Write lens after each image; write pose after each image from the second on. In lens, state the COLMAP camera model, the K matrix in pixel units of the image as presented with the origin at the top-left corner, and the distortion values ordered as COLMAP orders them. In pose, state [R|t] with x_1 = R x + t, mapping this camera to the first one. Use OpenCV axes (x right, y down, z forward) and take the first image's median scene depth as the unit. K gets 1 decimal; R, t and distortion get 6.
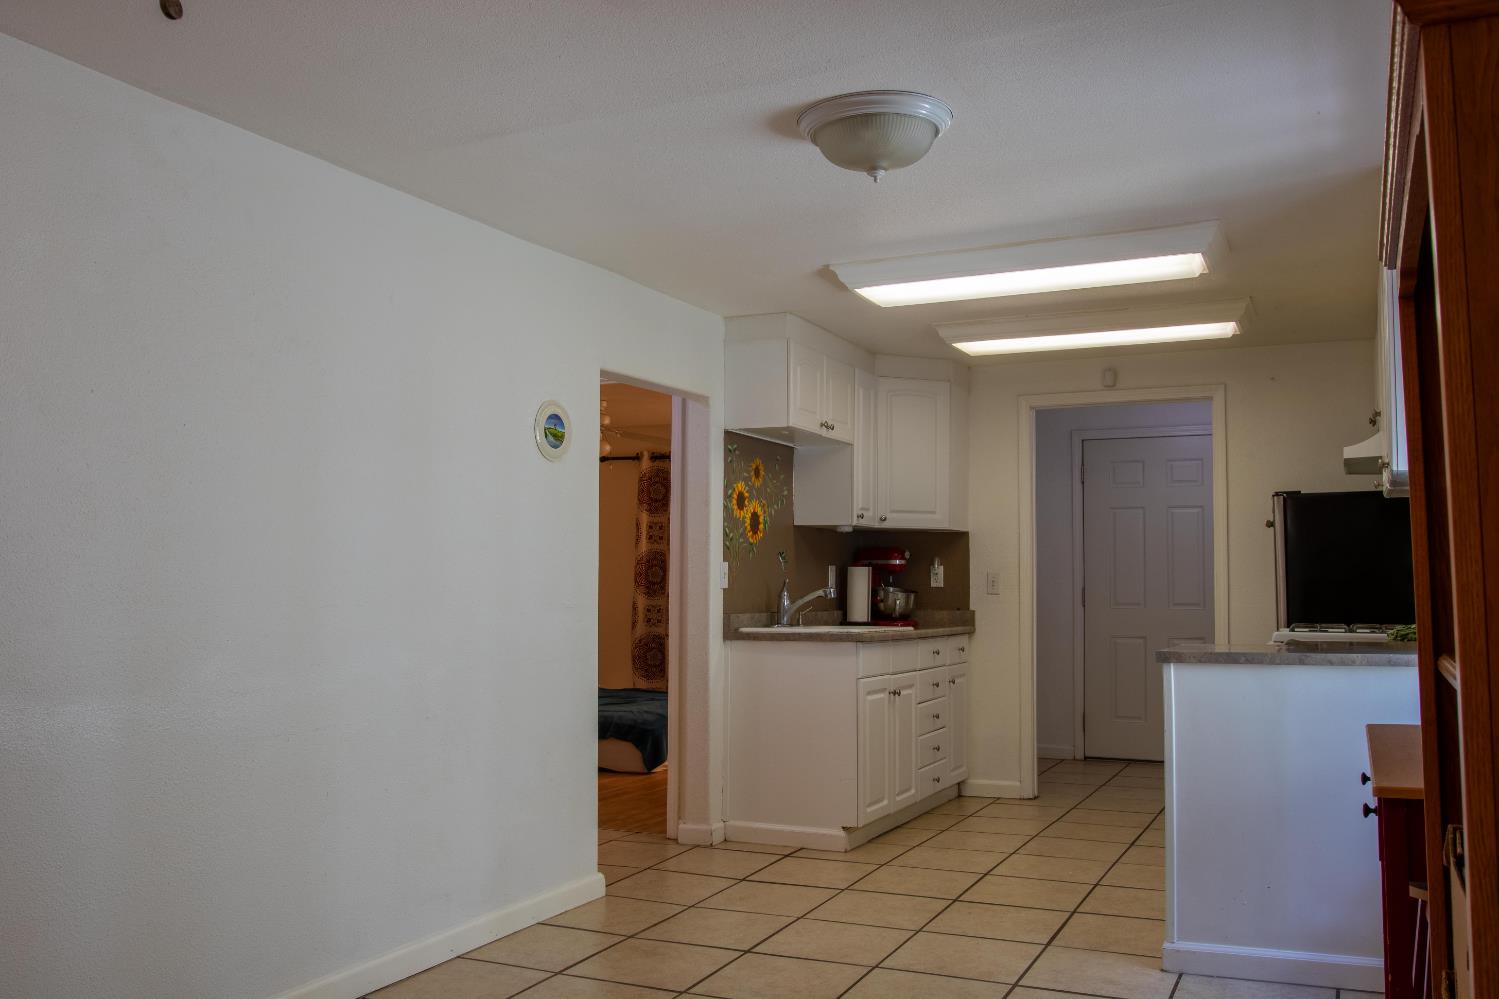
lens RADIAL K [[1266.2, 0, 749.5], [0, 1266.2, 499.5], [0, 0, 1]] dist [-0.104493, 0.109138]
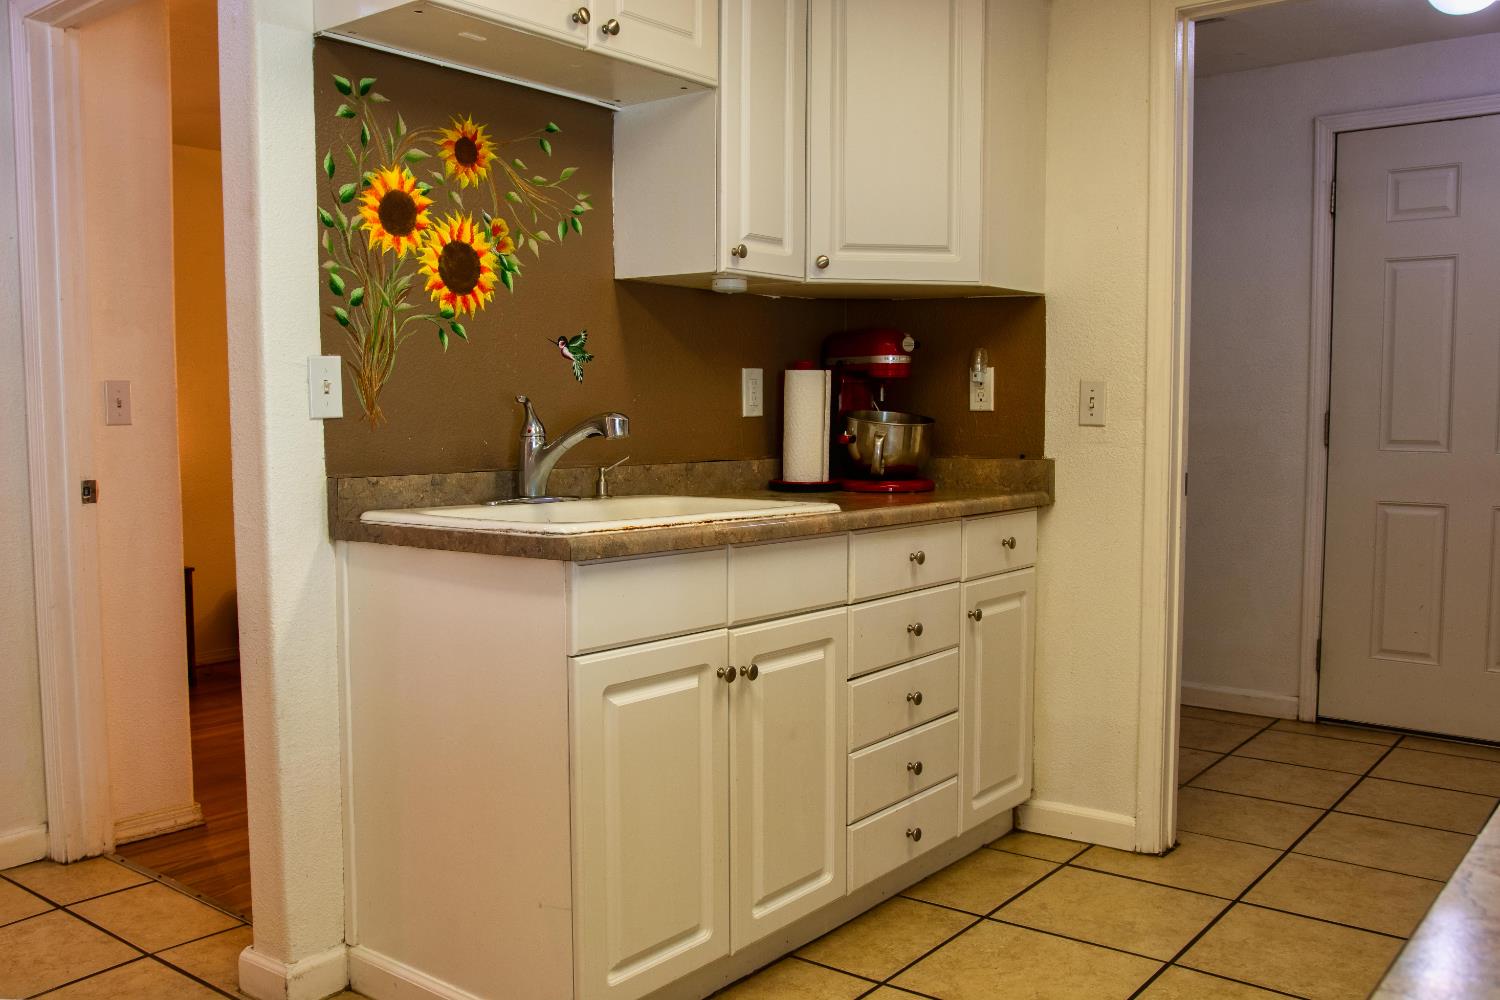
lens RADIAL K [[1267.1, 0, 750.0], [0, 1267.1, 500.0], [0, 0, 1]] dist [-0.104493, 0.109138]
pose [[0.974776, 0.009650, -0.222977, 0.186940], [0.021387, 0.990429, 0.136359, 0.038264], [0.222159, -0.137688, 0.965240, 0.551029]]
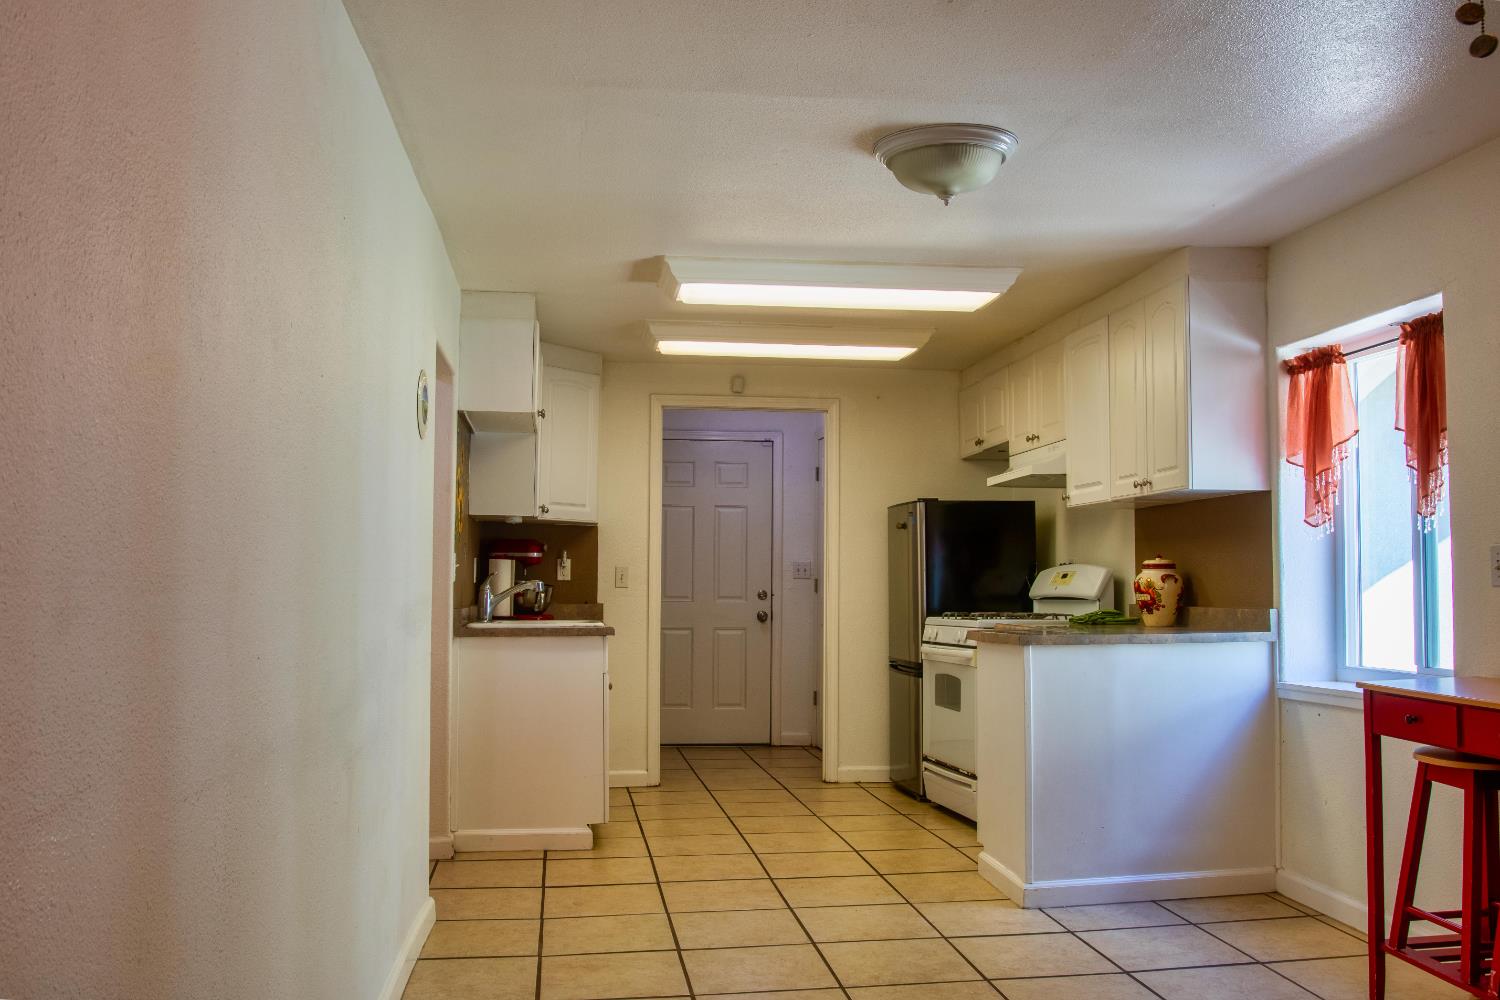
lens RADIAL K [[1288.4, 0, 750.0], [0, 1288.4, 500.0], [0, 0, 1]] dist [-0.104819, 0.001438]
pose [[0.831166, 0.033874, 0.554992, -0.321010], [-0.037416, 0.999287, -0.004957, 0.006255], [-0.554764, -0.016645, 0.831841, 0.087570]]
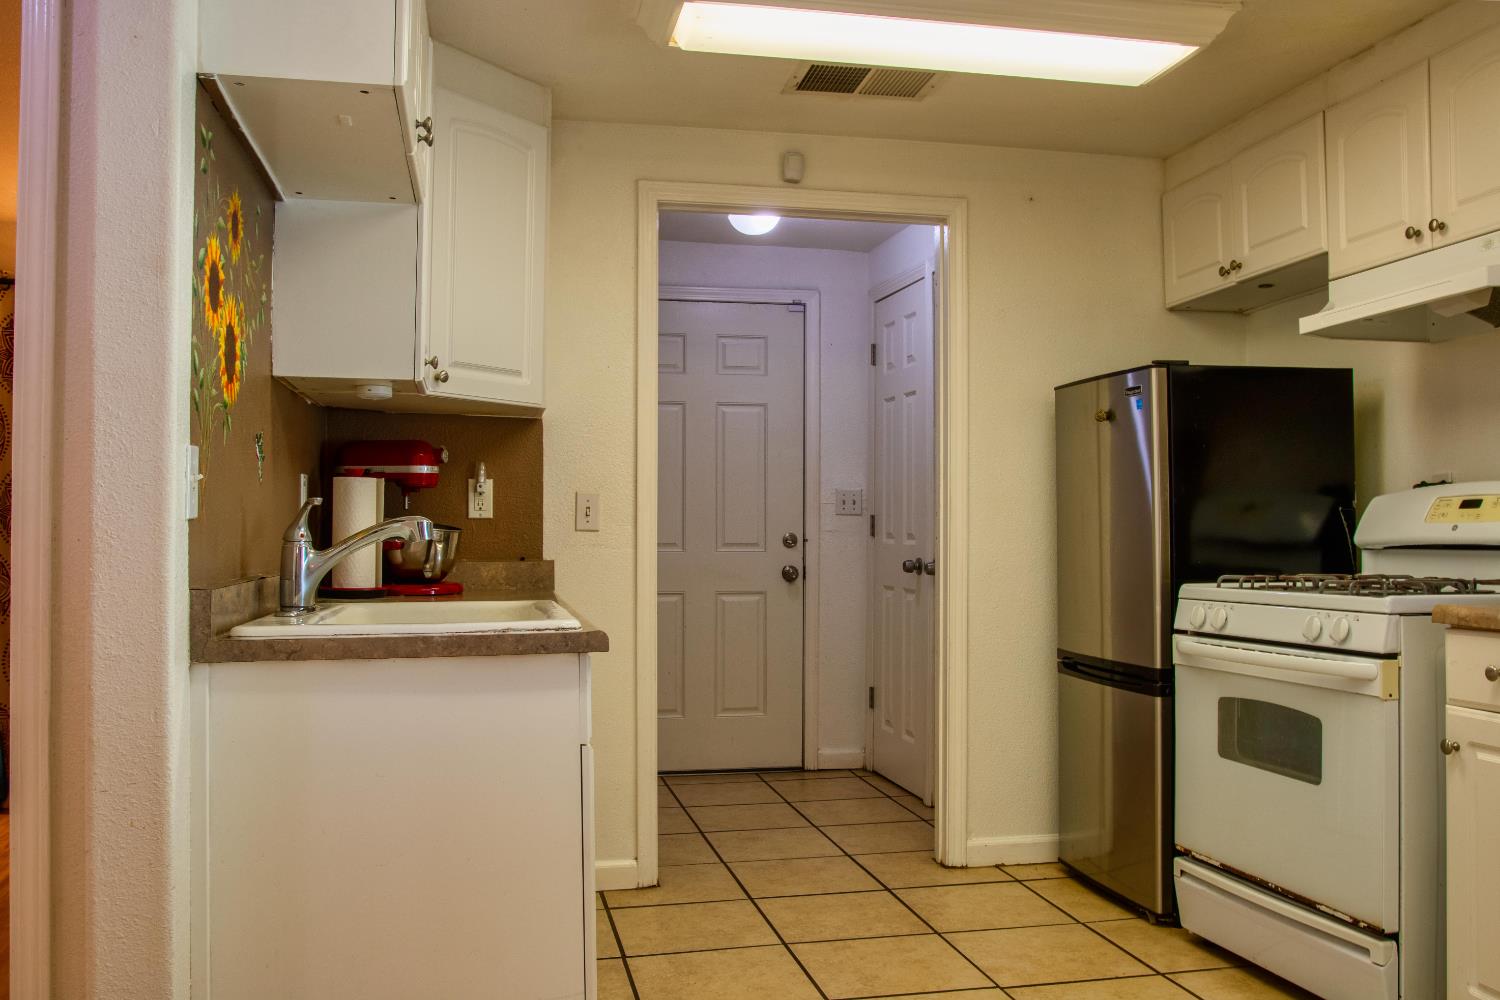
lens RADIAL K [[1267.1, 0, 750.0], [0, 1267.1, 500.0], [0, 0, 1]] dist [-0.104493, 0.109138]
pose [[0.793421, 0.005415, 0.608649, -0.096178], [-0.035904, 0.998636, 0.037919, 0.040607], [-0.607613, -0.051939, 0.792533, 0.553669]]
